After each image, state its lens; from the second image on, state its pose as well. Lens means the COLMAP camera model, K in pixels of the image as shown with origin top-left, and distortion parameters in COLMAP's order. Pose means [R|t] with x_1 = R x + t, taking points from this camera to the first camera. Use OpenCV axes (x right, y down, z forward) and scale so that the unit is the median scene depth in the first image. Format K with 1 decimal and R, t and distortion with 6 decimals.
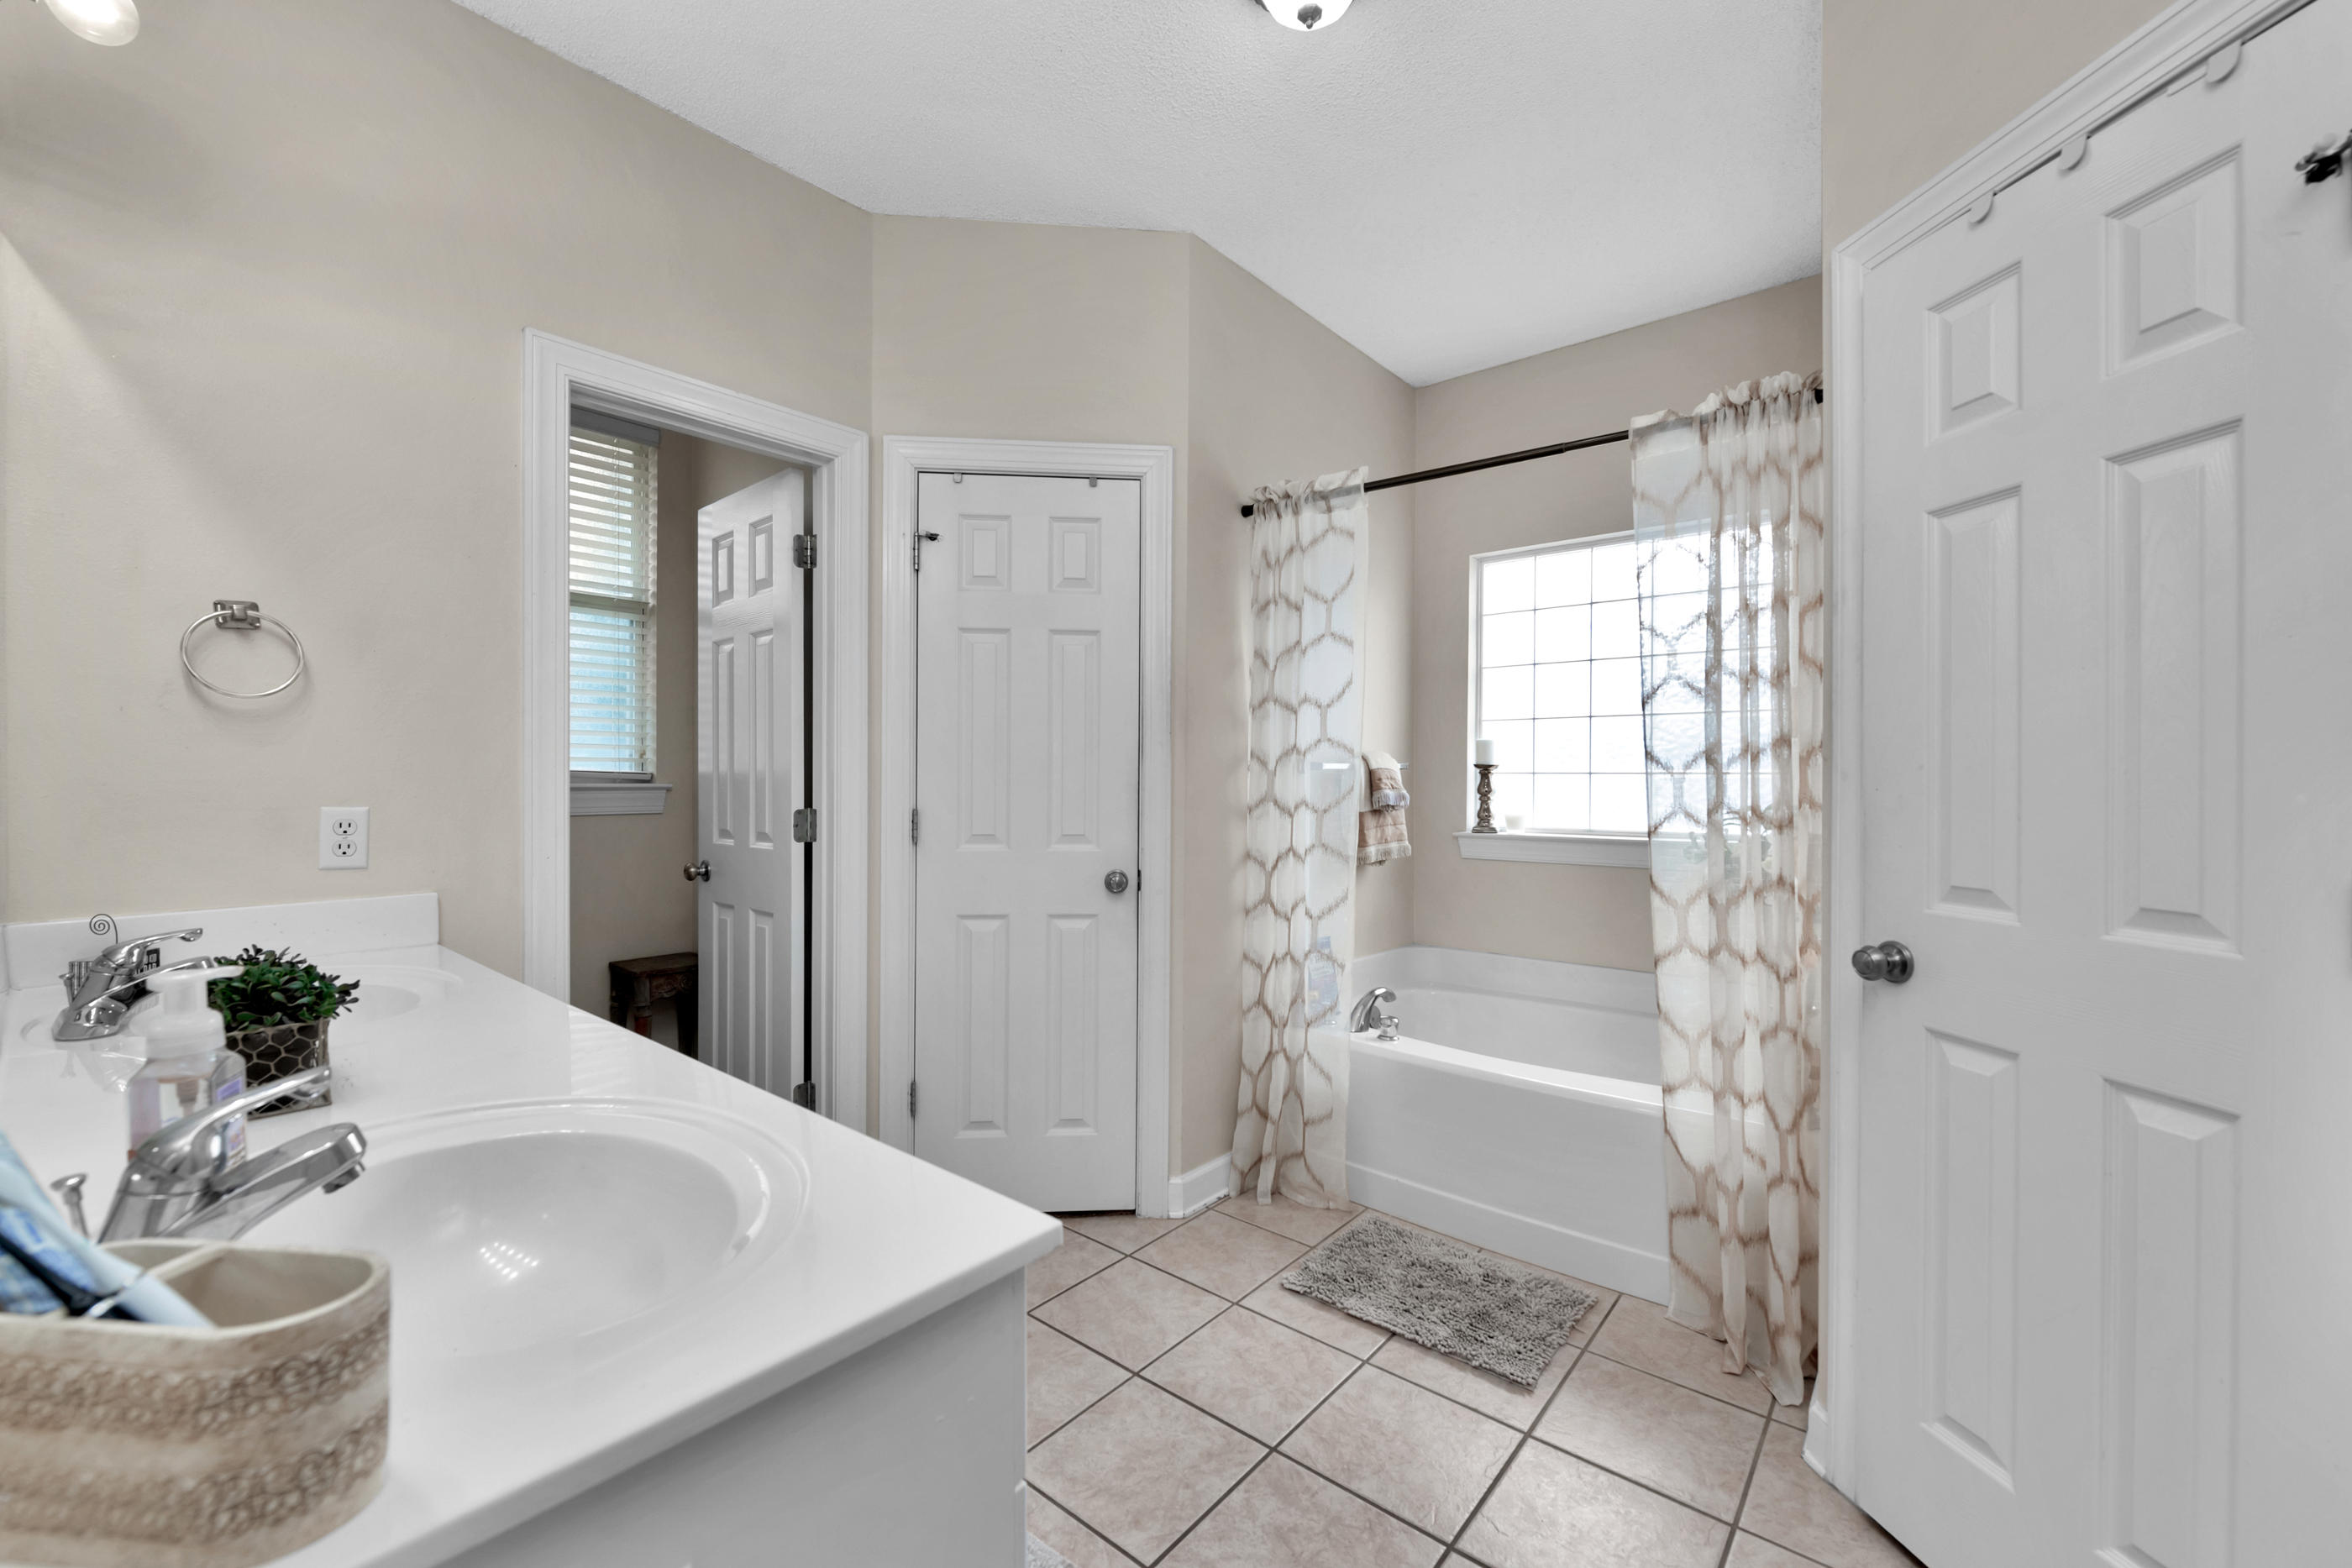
lens RADIAL K [[960.7, 0, 1177.7], [0, 960.7, 777.8], [0, 0, 1]] dist [-0.000940, -0.000178]
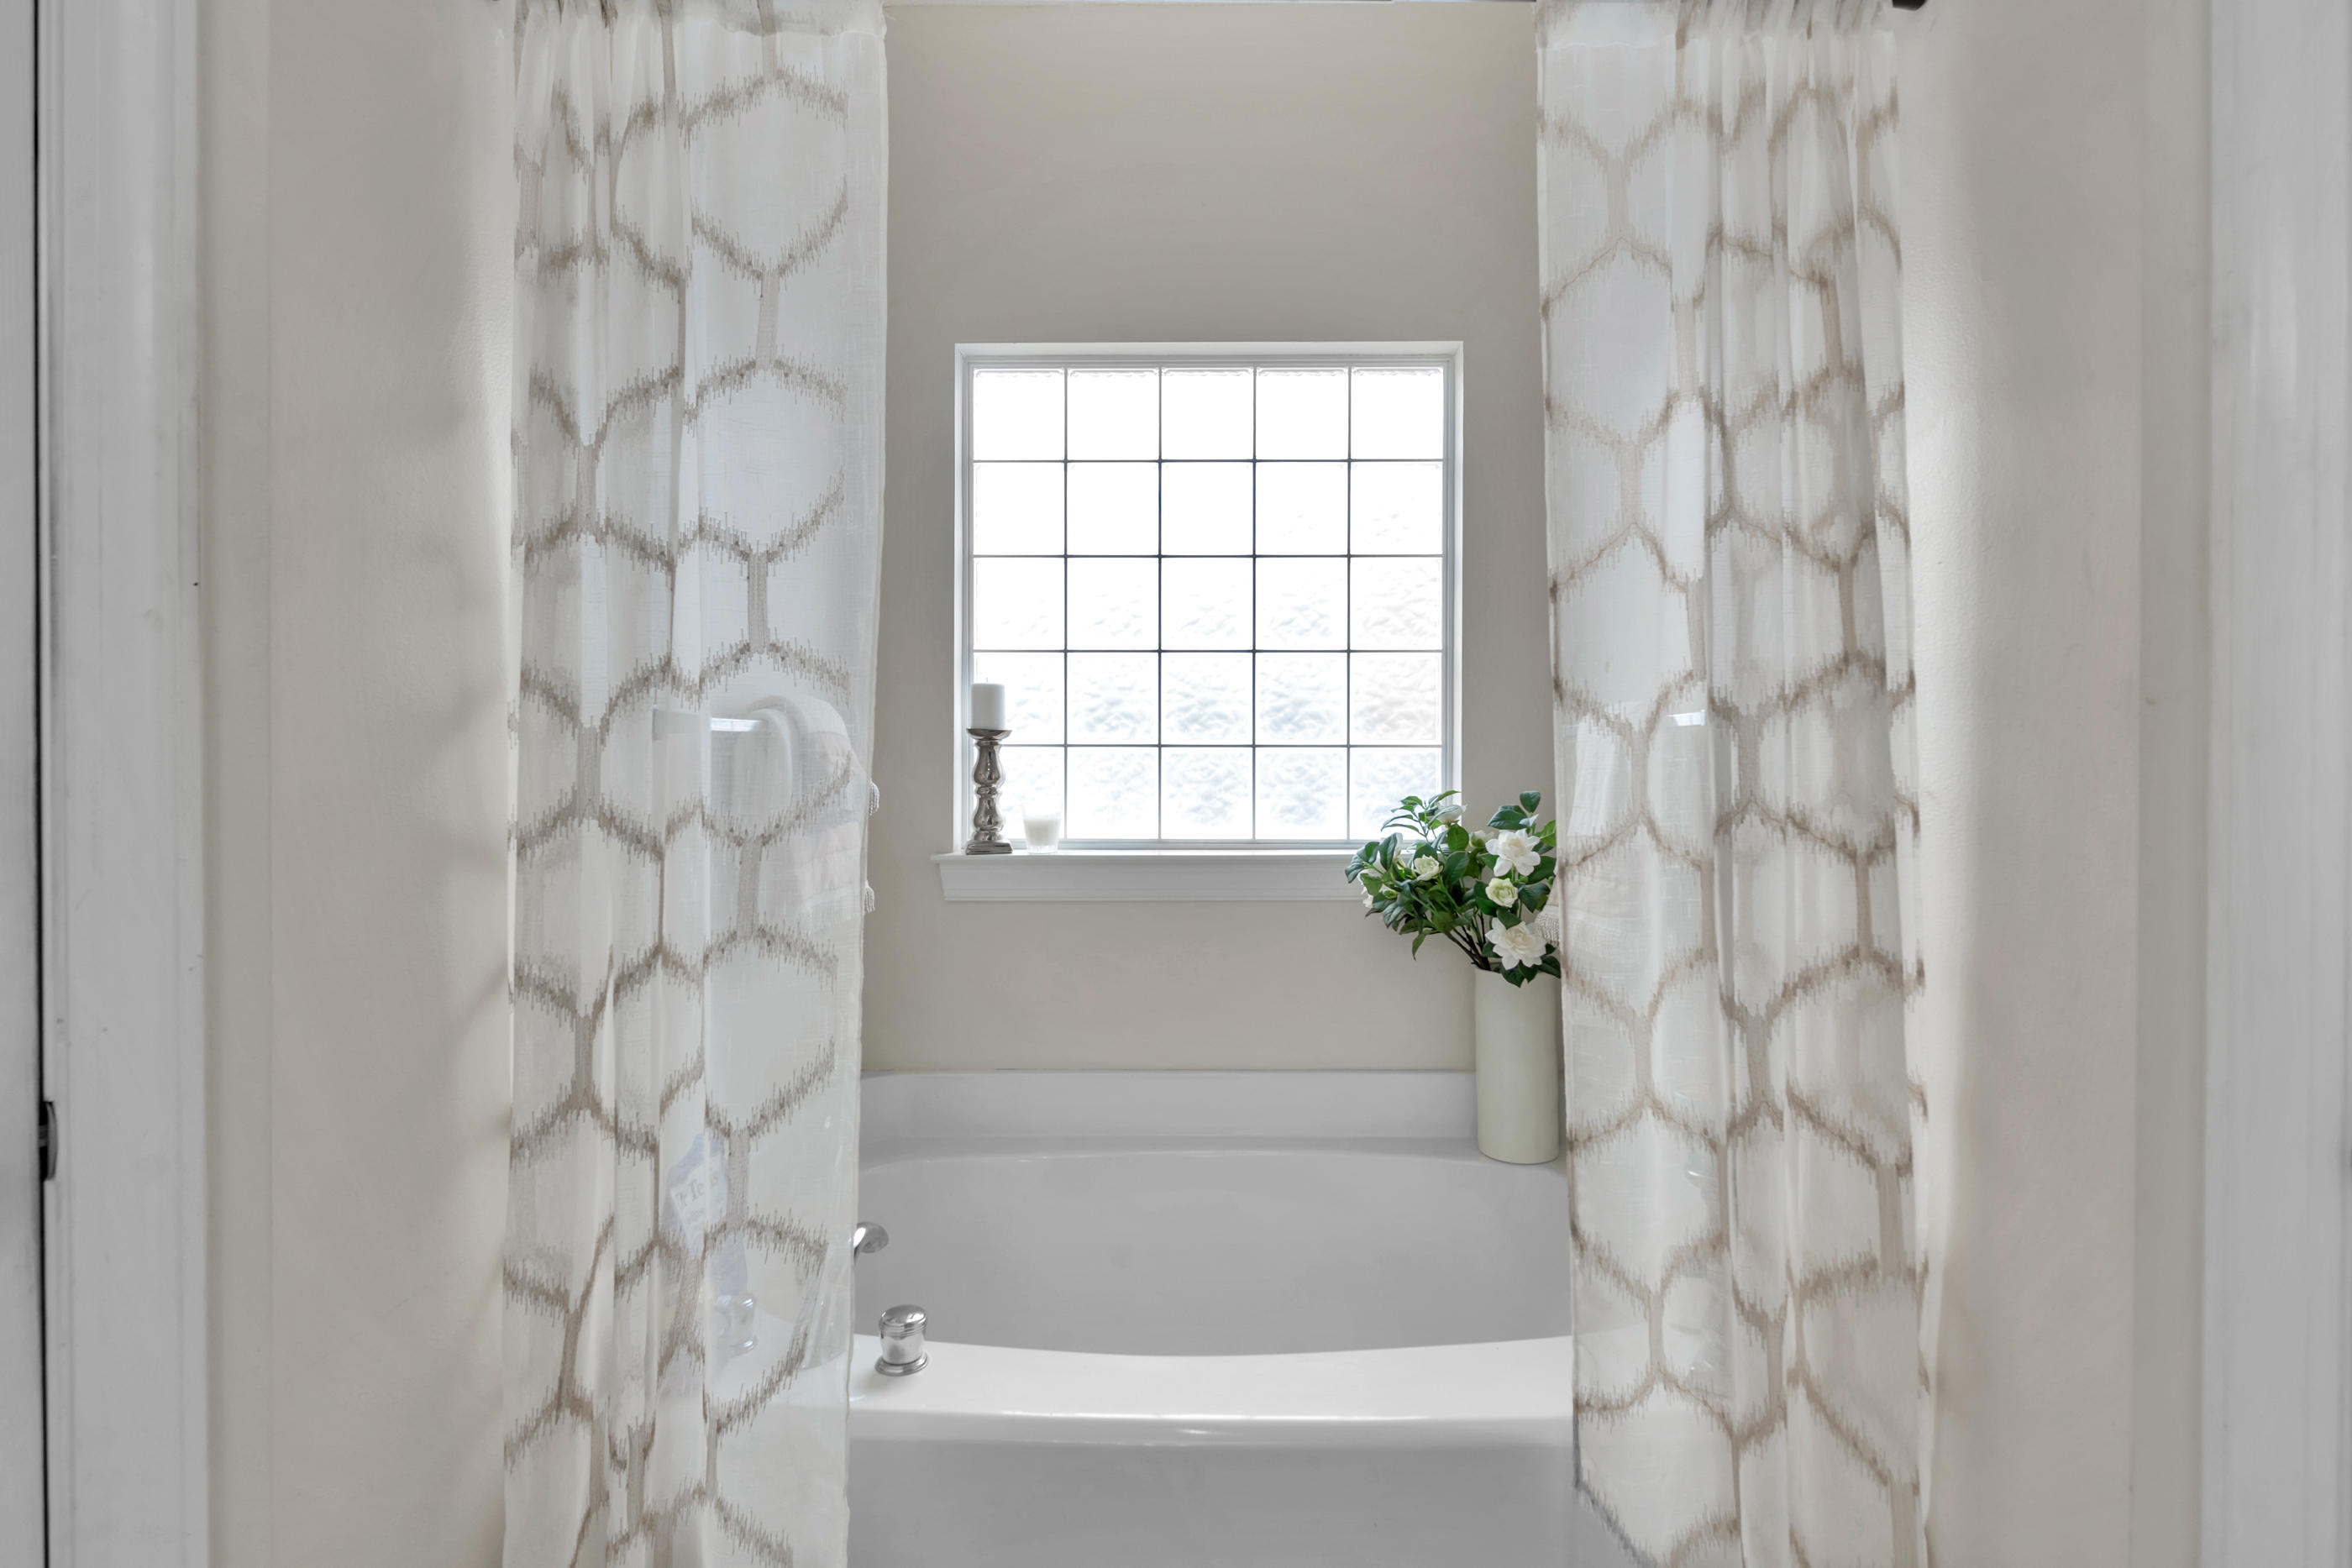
lens RADIAL K [[1142.9, 0, 1229.1], [0, 1142.9, 771.8], [0, 0, 1]] dist [0.000201, 0.000118]
pose [[0.769473, -0.009634, 0.638606, 0.010391], [0.002208, 0.999920, 0.012423, 0.003522], [-0.638675, -0.008149, 0.769433, 0.538433]]
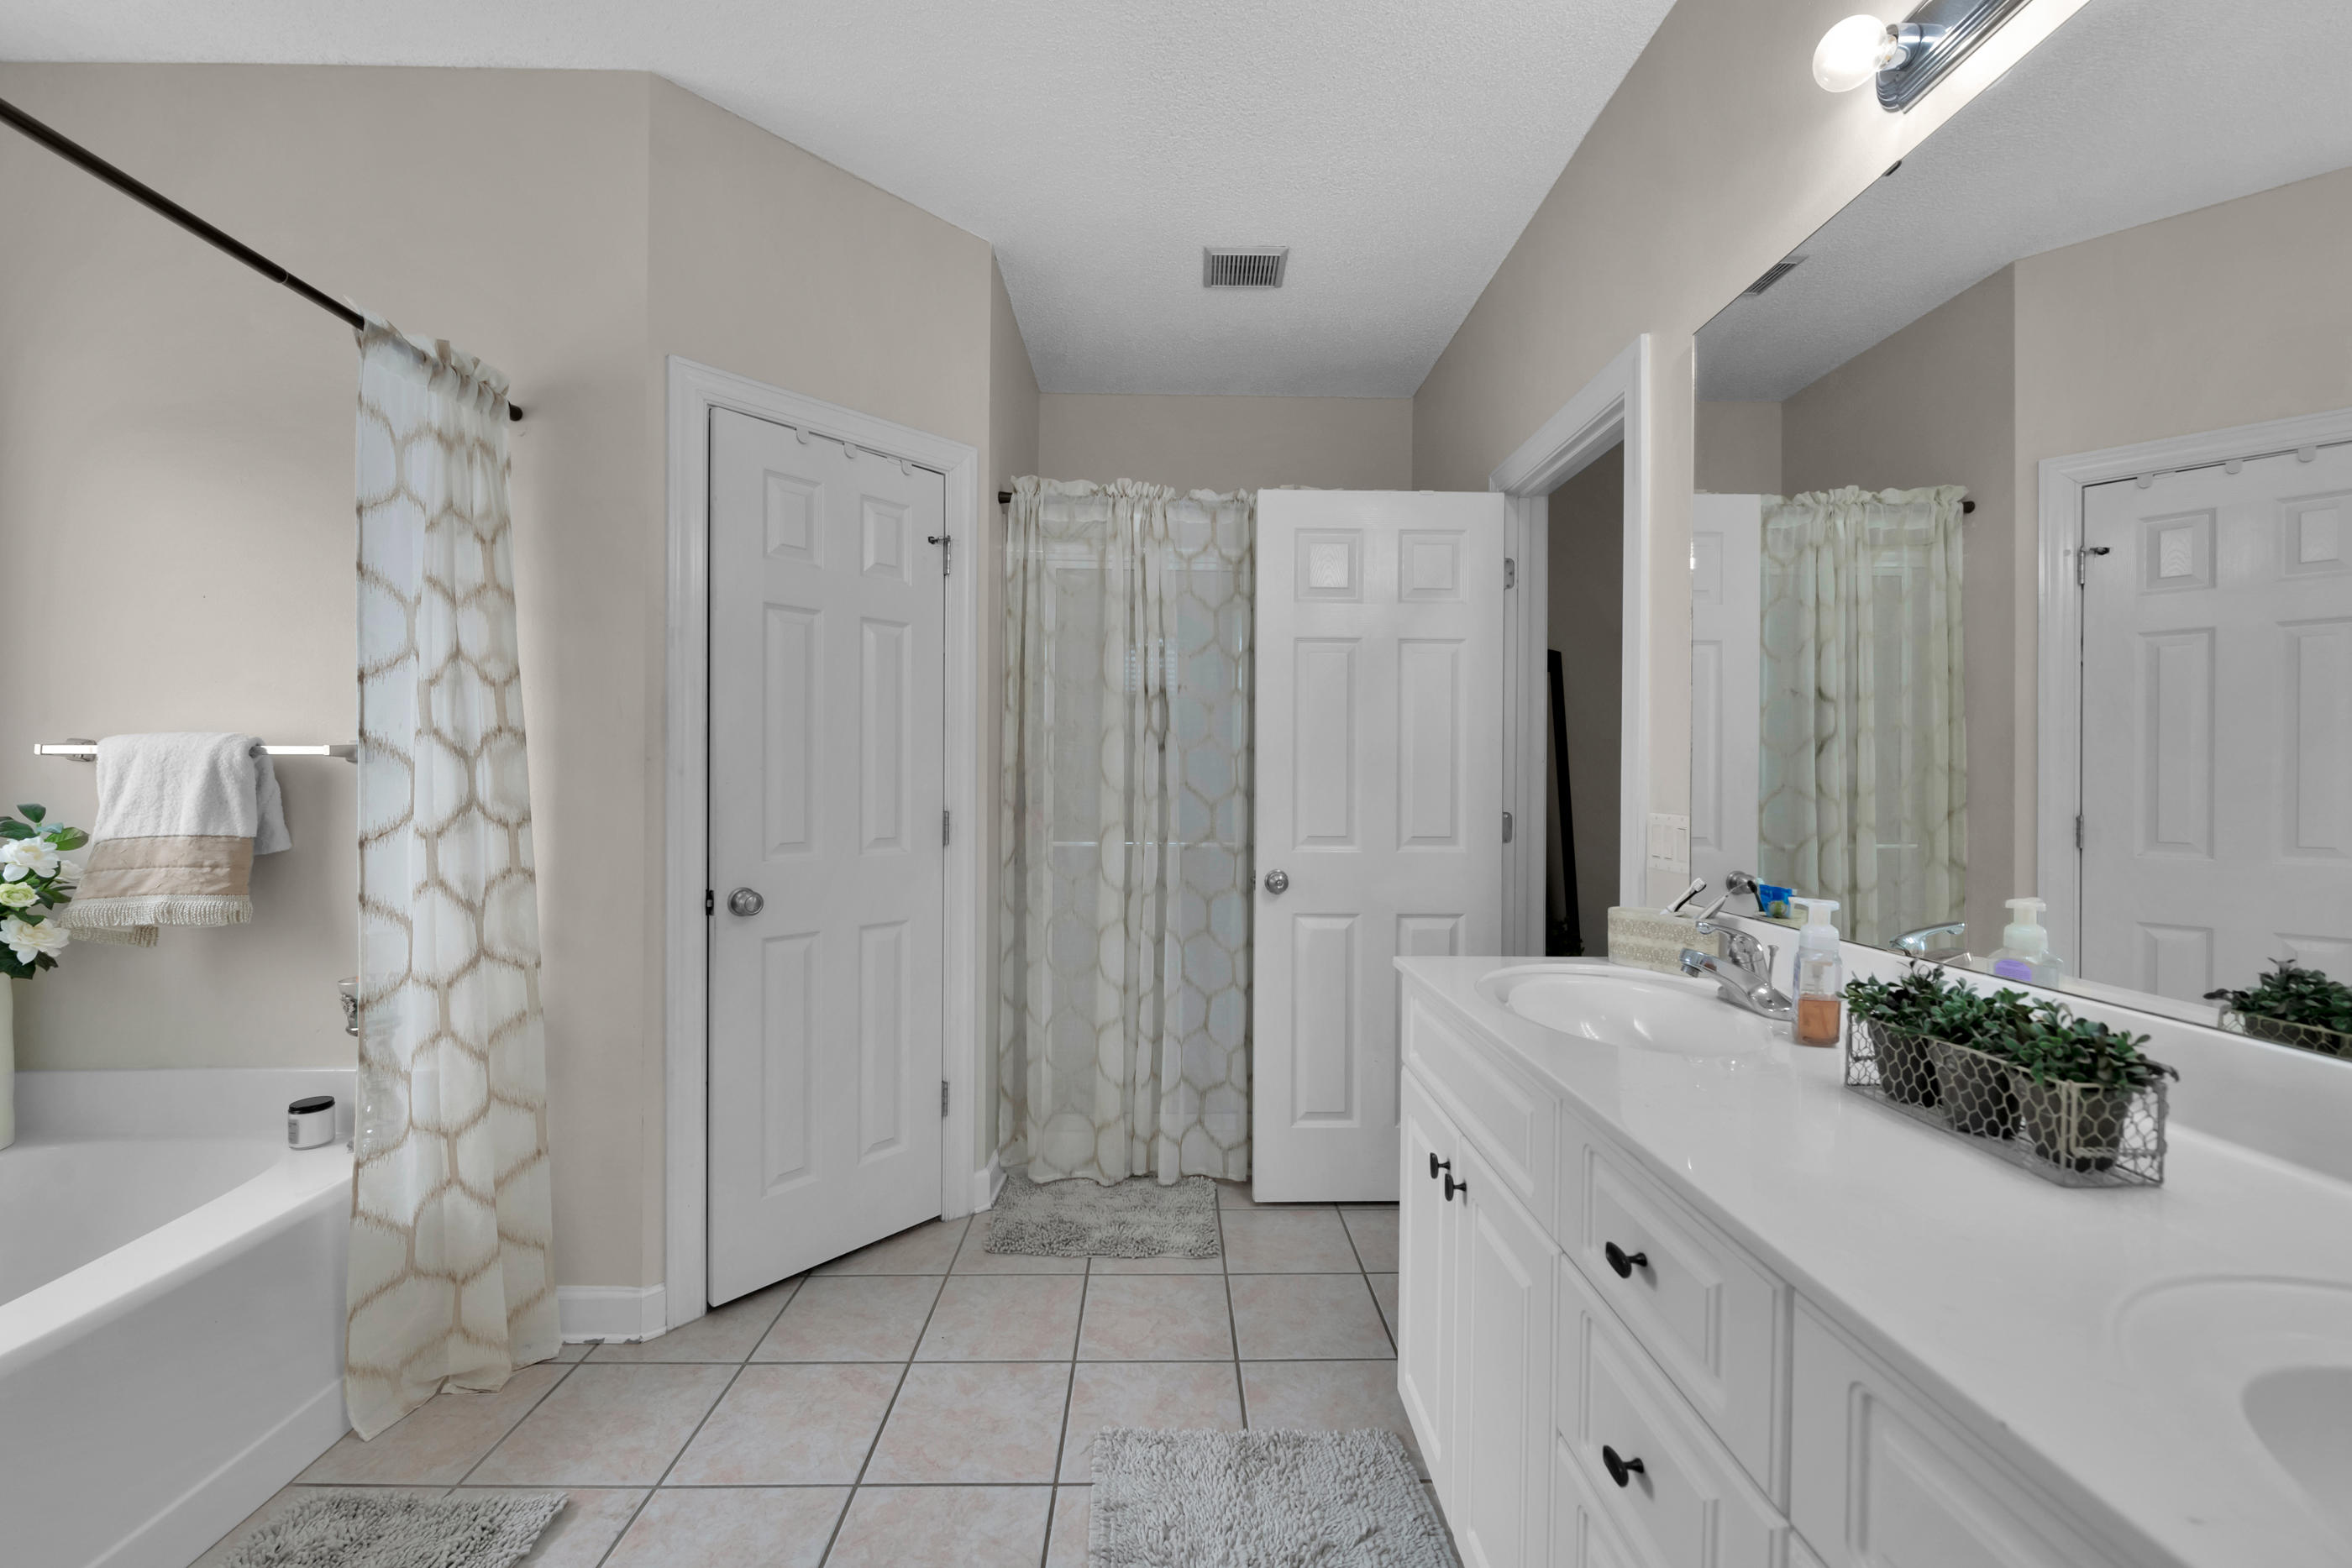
lens RADIAL K [[951.9, 0, 1175.7], [0, 951.9, 788.7], [0, 0, 1]] dist [0.000833, -0.000027]
pose [[-0.651493, -0.015059, 0.758505, -0.422841], [-0.008169, 0.999884, 0.012835, -0.000902], [-0.758611, 0.002166, -0.651541, 0.796426]]
